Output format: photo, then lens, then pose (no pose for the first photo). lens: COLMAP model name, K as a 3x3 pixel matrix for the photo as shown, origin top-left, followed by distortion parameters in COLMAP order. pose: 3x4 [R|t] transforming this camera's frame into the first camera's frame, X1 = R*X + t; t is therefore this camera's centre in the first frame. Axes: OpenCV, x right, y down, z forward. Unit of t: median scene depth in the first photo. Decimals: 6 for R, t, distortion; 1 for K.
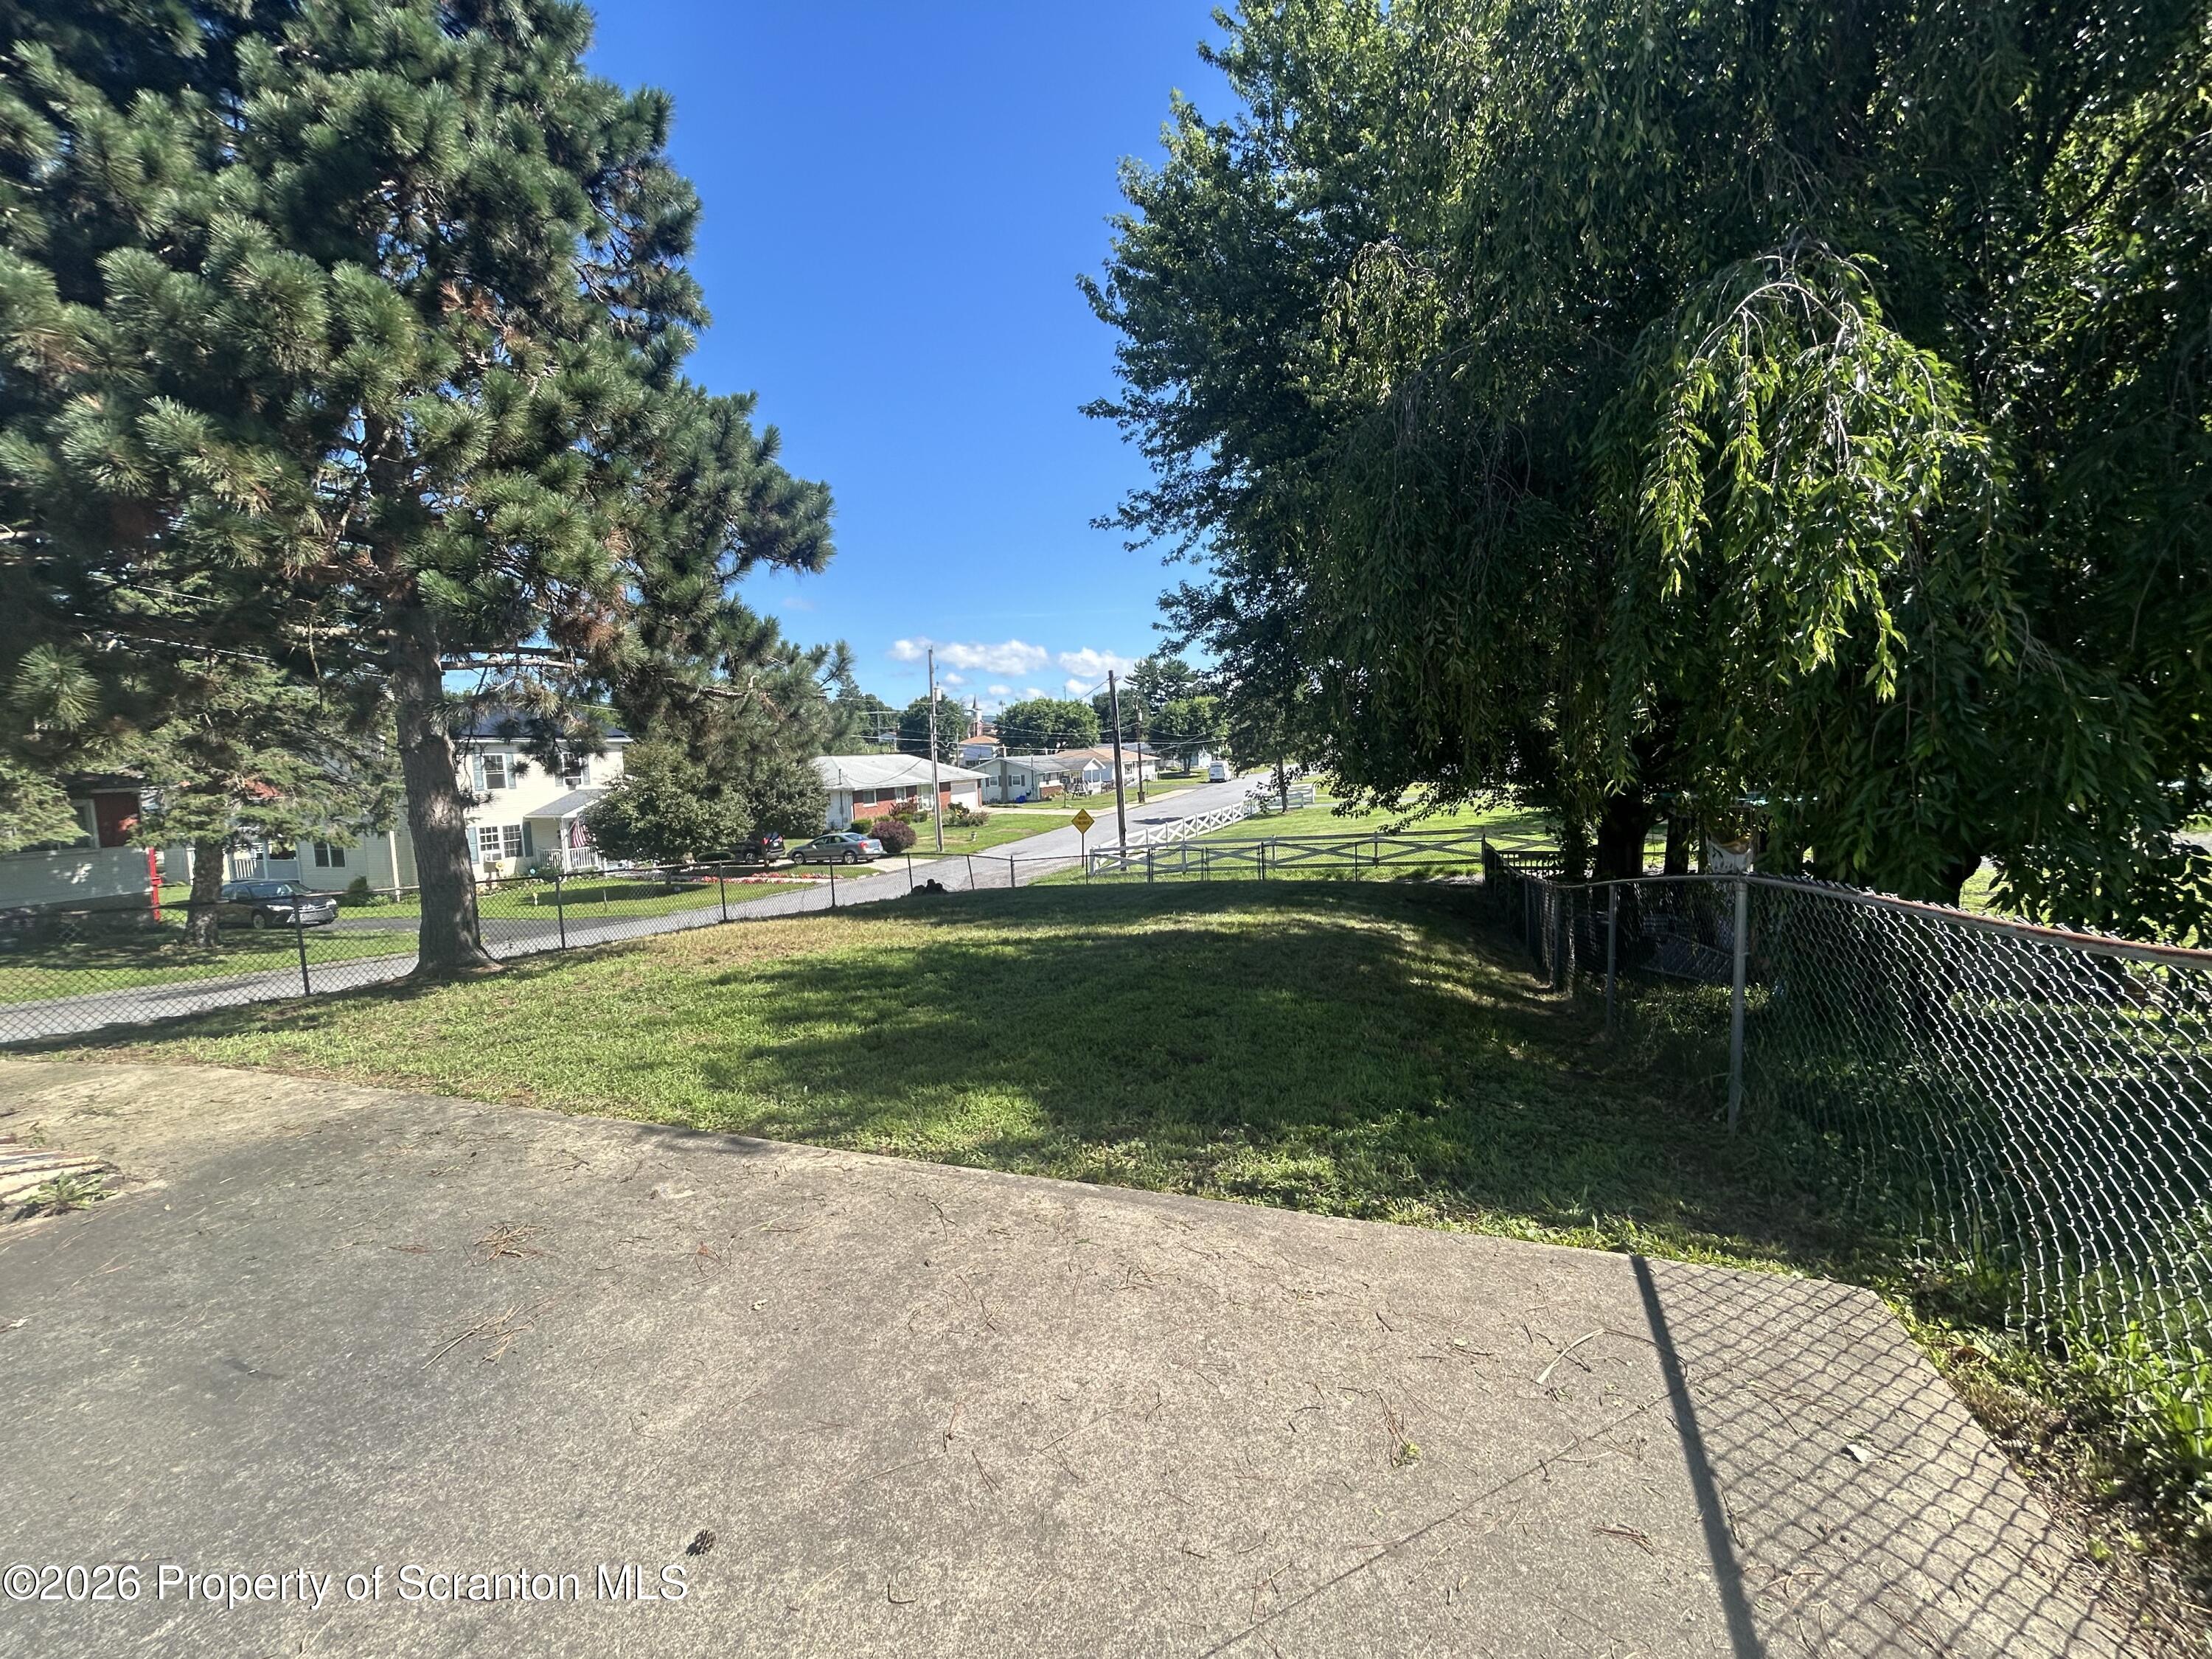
lens RADIAL K [[891.1, 0, 1105.8], [0, 891.1, 831.4], [0, 0, 1]] dist [-0.003092, 0.000057]
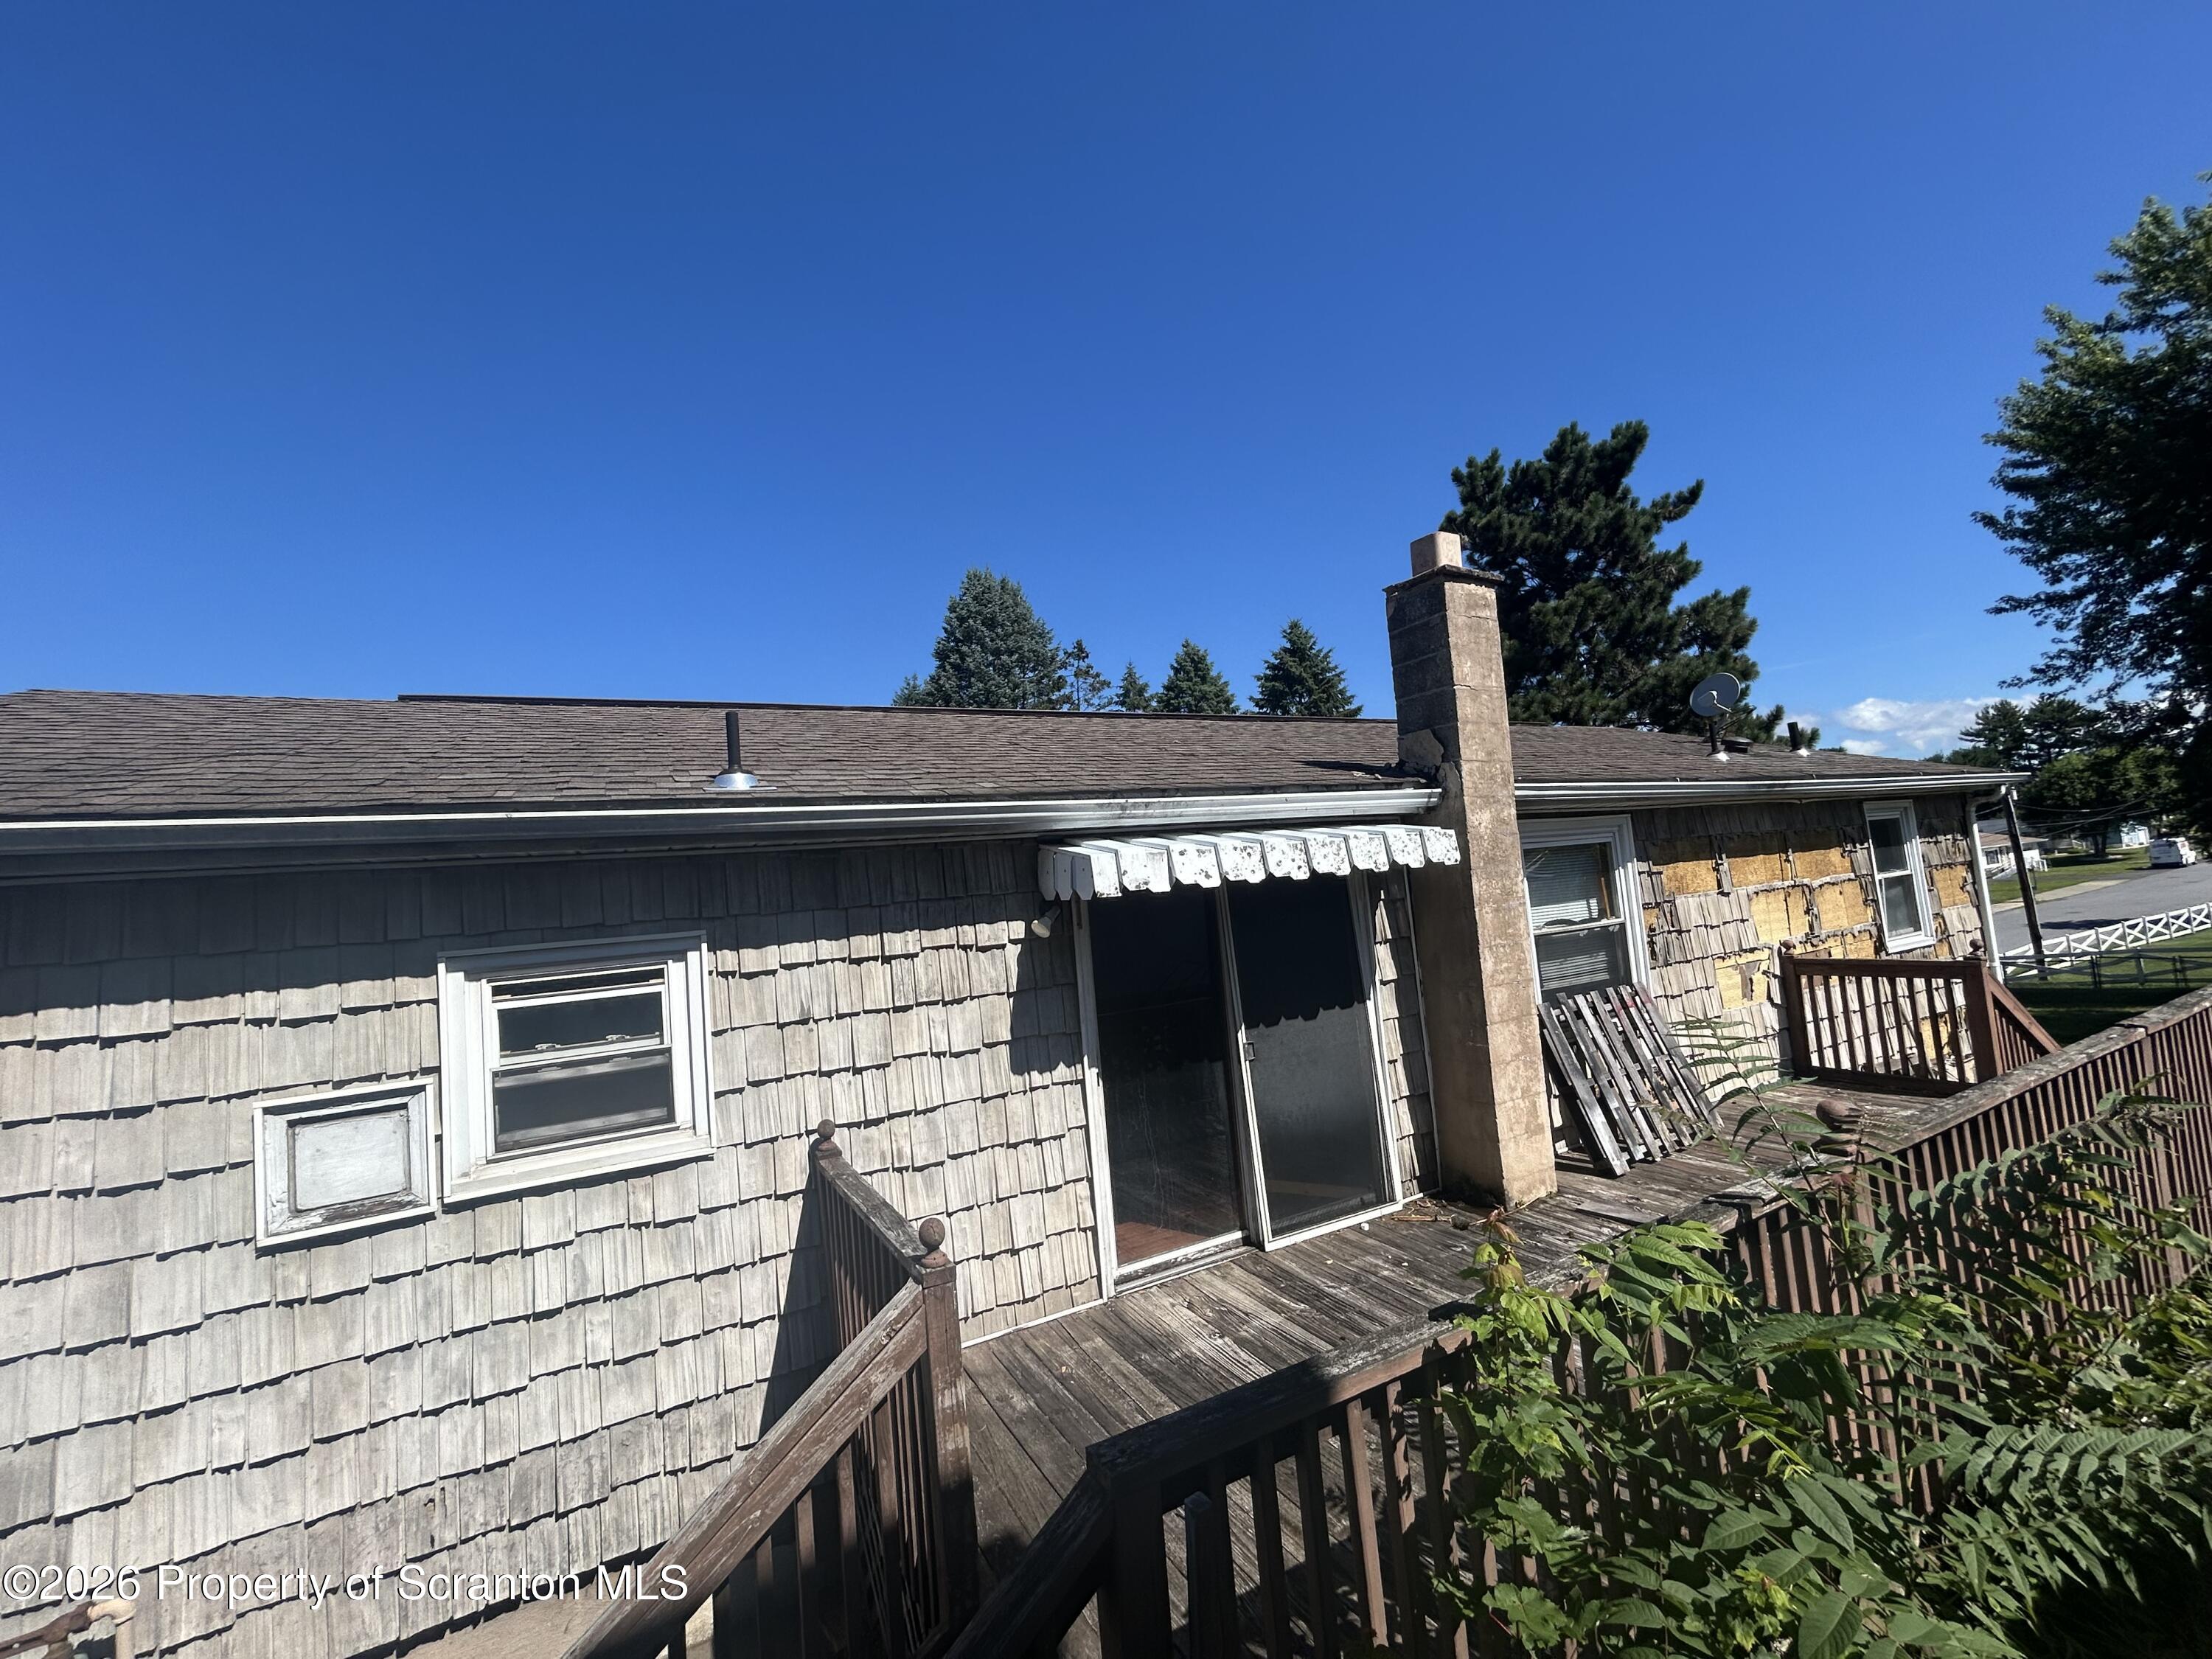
lens RADIAL K [[891.1, 0, 1106.8], [0, 891.1, 824.4], [0, 0, 1]] dist [-0.003092, 0.000057]
pose [[0.733526, -0.079769, -0.674964, -0.060363], [-0.002718, 0.992737, -0.120278, -0.003969], [0.679656, 0.090061, 0.727982, -0.388475]]
